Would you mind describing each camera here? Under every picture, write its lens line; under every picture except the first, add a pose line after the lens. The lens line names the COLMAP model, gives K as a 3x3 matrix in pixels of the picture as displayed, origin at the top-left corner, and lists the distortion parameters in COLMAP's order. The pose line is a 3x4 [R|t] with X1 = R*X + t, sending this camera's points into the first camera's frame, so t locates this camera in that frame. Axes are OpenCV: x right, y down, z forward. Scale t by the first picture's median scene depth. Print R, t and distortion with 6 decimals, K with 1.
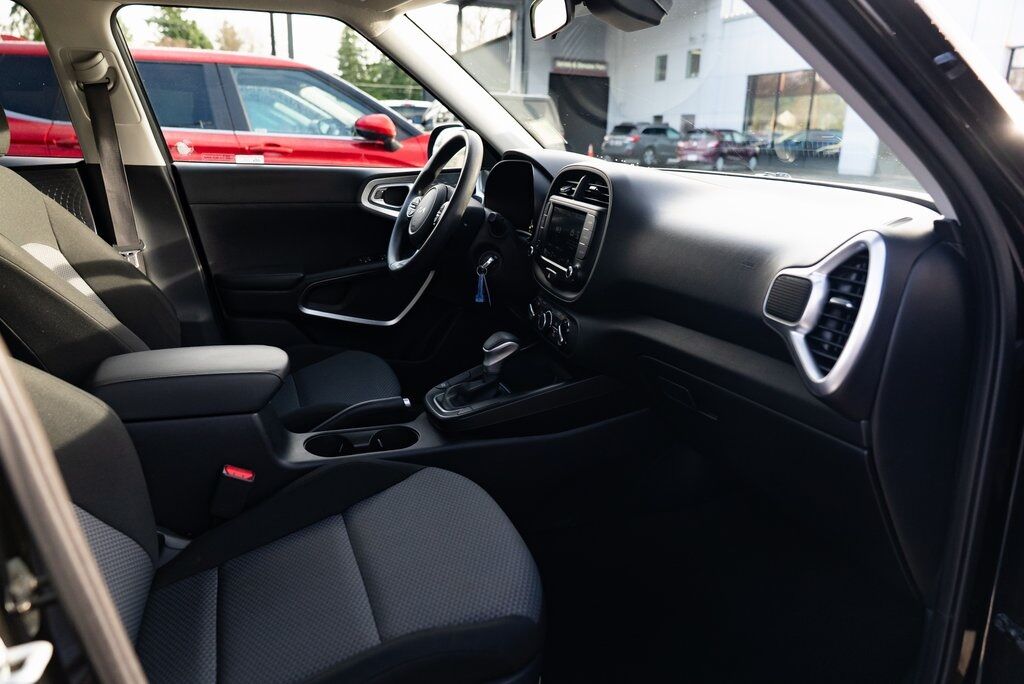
lens RADIAL K [[691.1, 0, 511.6], [0, 691.1, 342.6], [0, 0, 1]] dist [-0.039471, 0.024435]
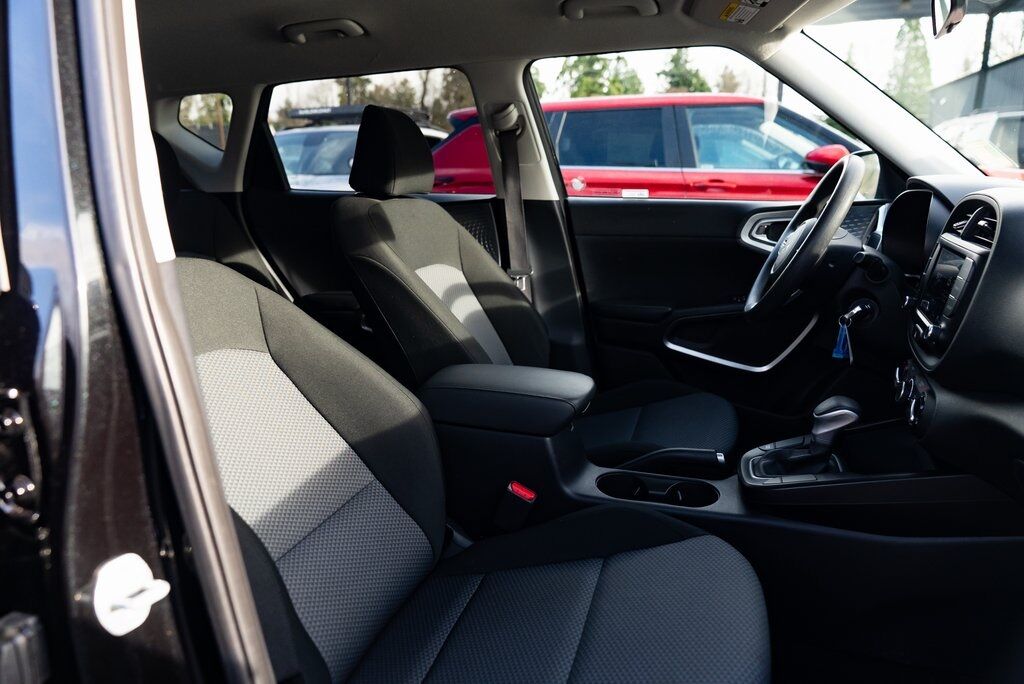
lens RADIAL K [[691.1, 0, 516.0], [0, 691.1, 346.0], [0, 0, 1]] dist [-0.039471, 0.024435]
pose [[0.794991, 0.109993, -0.596566, 0.128840], [-0.137339, 0.990524, -0.000390, -0.017355], [0.590870, 0.082242, 0.802564, 0.091467]]
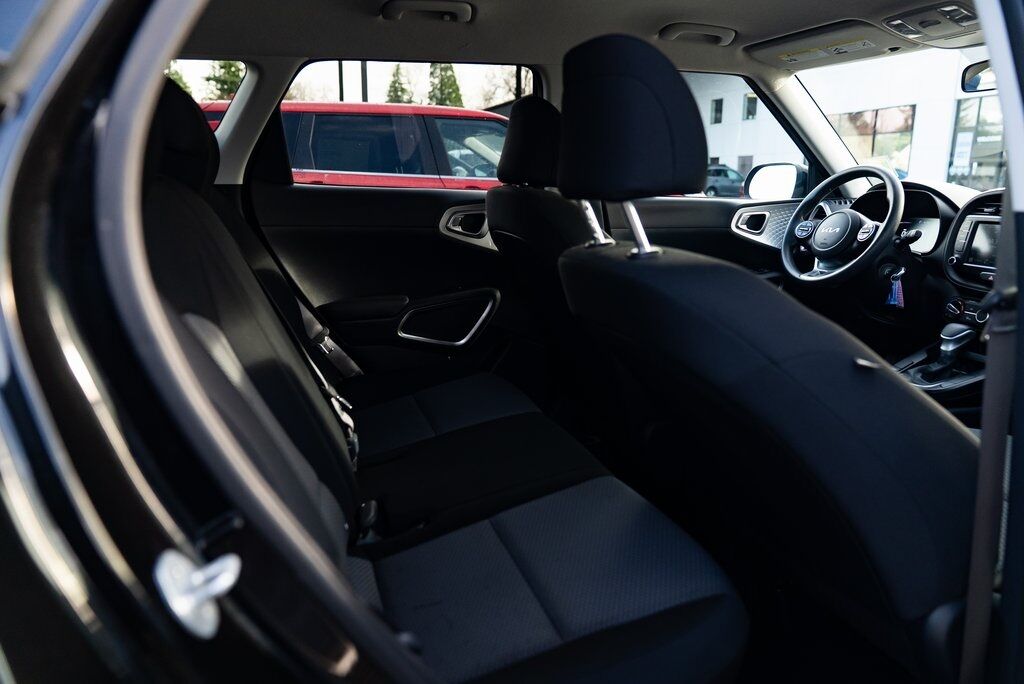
lens RADIAL K [[691.1, 0, 511.6], [0, 691.1, 341.4], [0, 0, 1]] dist [-0.039471, 0.024435]
pose [[0.997986, -0.004753, -0.063259, -0.594394], [0.000768, 0.998021, -0.062871, 0.075280], [0.063433, 0.062695, 0.996015, -0.216921]]
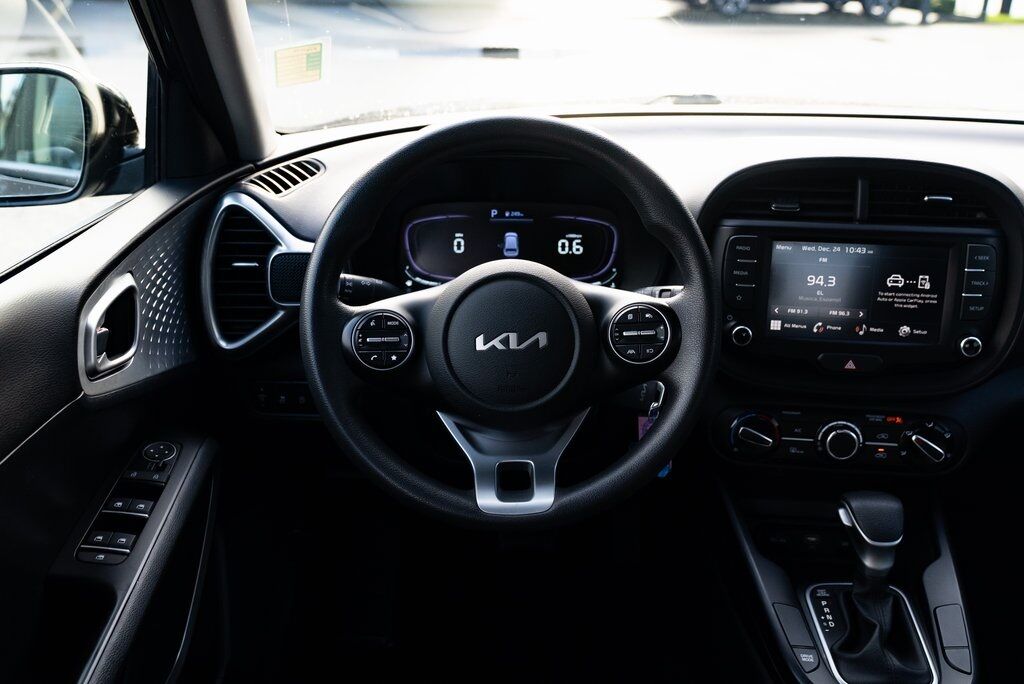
lens RADIAL K [[939.6, 0, 522.2], [0, 939.6, 338.9], [0, 0, 1]] dist [0.014146, 0.000000]
pose [[0.367241, -0.379039, 0.849390, -0.553630], [0.257943, 0.918884, 0.298526, -0.336074], [-0.893644, 0.109463, 0.435222, 0.739745]]
